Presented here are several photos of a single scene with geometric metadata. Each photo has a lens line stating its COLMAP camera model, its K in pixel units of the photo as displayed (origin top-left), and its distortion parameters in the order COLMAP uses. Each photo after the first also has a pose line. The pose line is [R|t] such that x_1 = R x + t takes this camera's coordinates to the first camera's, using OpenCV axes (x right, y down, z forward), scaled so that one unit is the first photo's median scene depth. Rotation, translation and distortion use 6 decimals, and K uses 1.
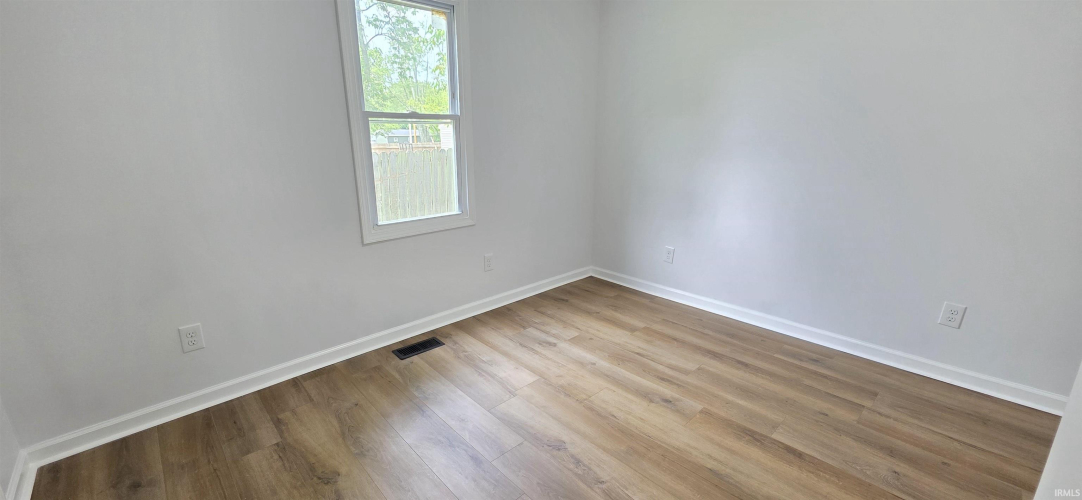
lens RADIAL K [[432.3, 0, 540.2], [0, 432.3, 240.8], [0, 0, 1]] dist [-0.000224, -0.000075]
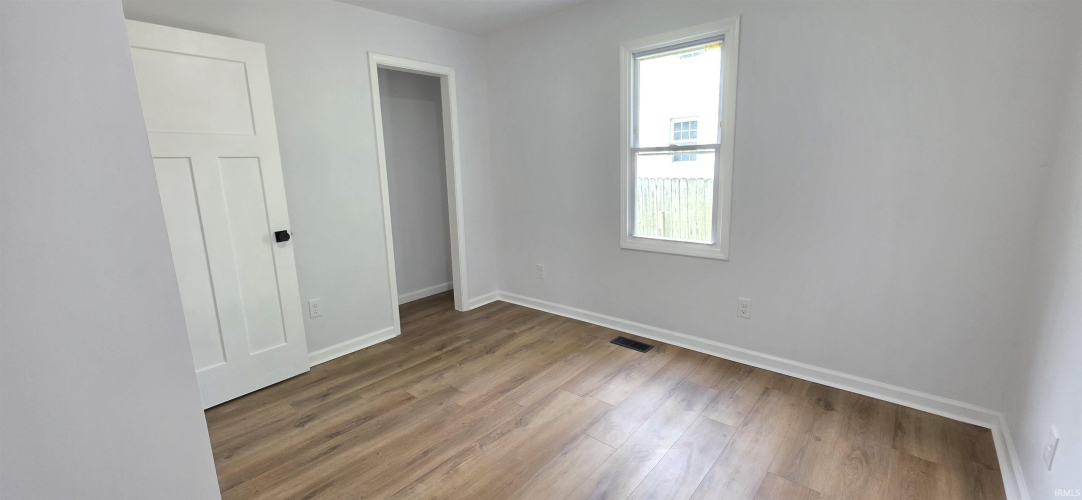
lens RADIAL K [[431.2, 0, 542.4], [0, 431.2, 247.7], [0, 0, 1]] dist [0.000201, -0.000060]
pose [[0.100338, 0.195054, -0.975647, 0.816728], [-0.213409, 0.961992, 0.170376, -0.157914], [0.971797, 0.191117, 0.138150, 0.575141]]
